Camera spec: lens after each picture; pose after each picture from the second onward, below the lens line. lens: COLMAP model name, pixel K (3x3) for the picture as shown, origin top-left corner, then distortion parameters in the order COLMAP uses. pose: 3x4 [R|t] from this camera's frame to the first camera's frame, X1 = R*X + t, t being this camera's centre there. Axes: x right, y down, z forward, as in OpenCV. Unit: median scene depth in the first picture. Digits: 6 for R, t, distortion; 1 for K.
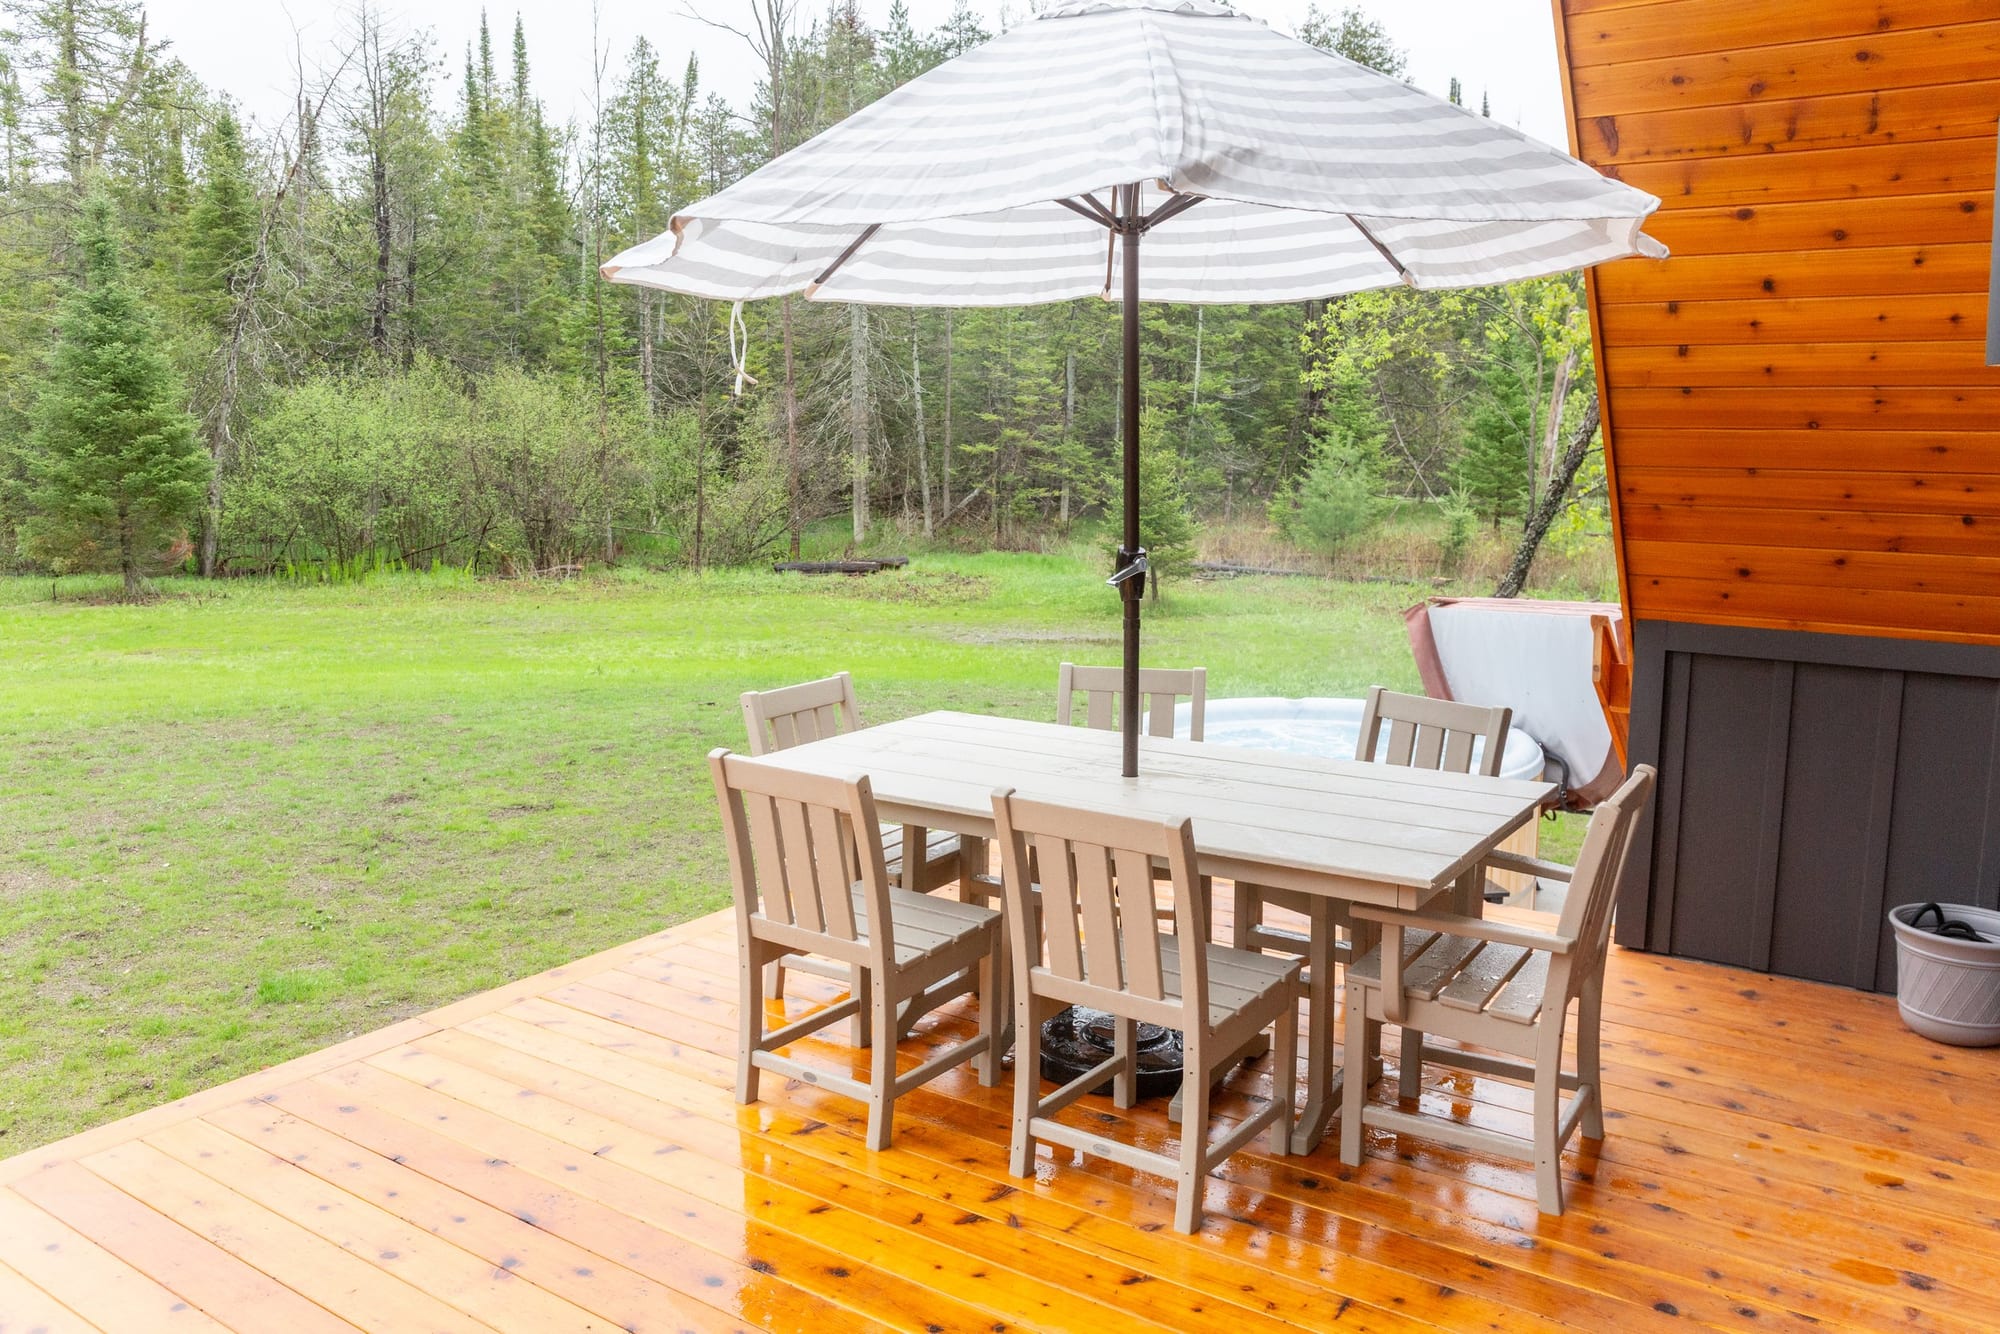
lens RADIAL K [[1548.8, 0, 997.6], [0, 1548.8, 683.9], [0, 0, 1]] dist [-0.030543, 0.000628]
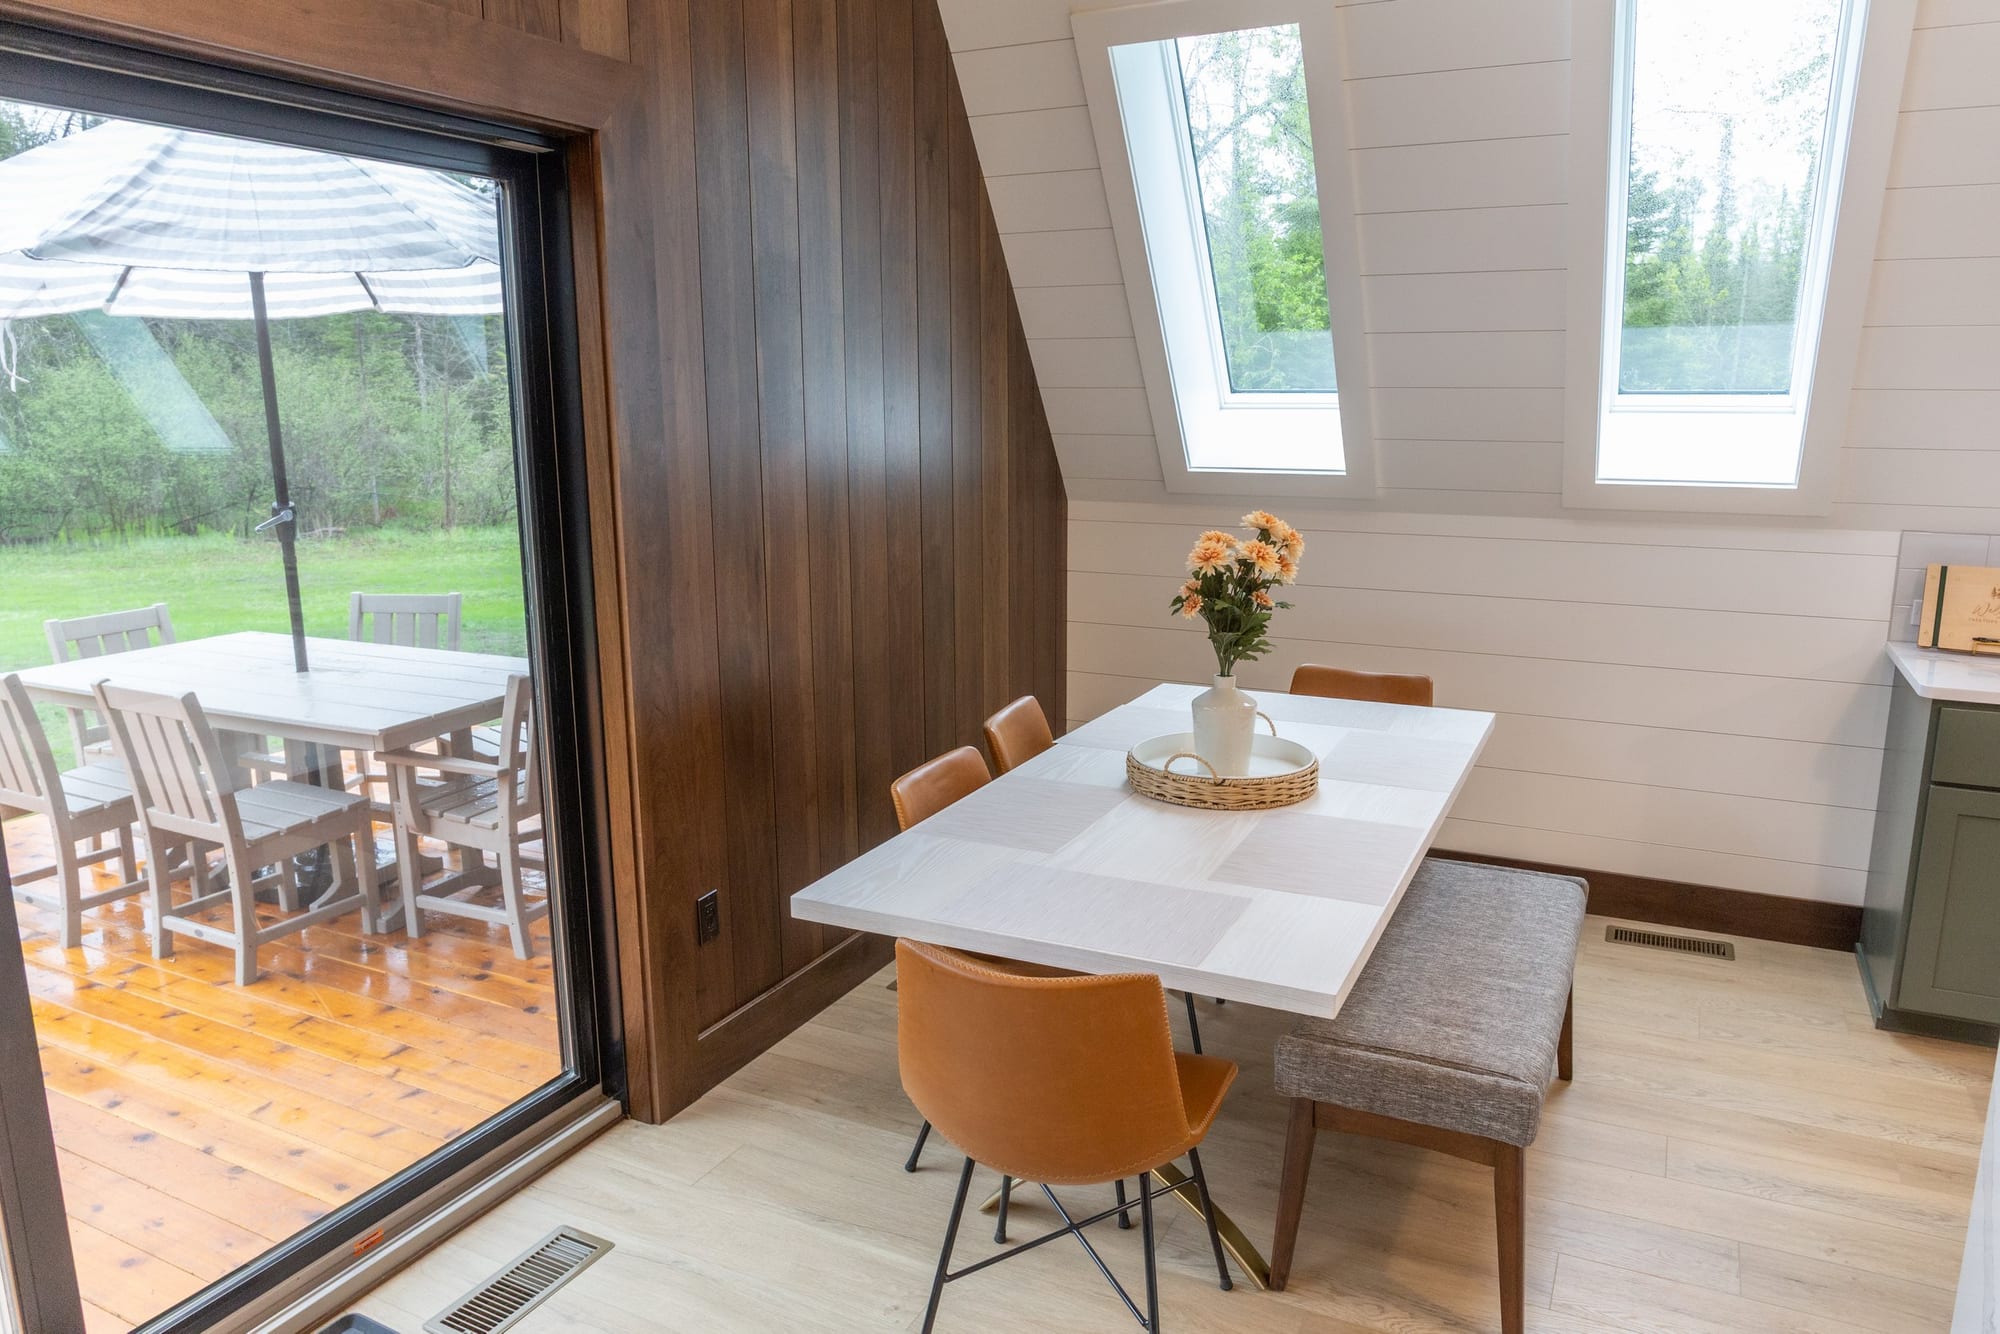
lens RADIAL K [[1345.4, 0, 1002.1], [0, 1345.4, 668.1], [0, 0, 1]] dist [-0.031902, -0.004482]
pose [[0.989070, -0.033317, 0.143636, 0.141179], [0.028429, 0.998949, 0.035952, 0.008799], [-0.144683, -0.031476, 0.988977, -0.065554]]
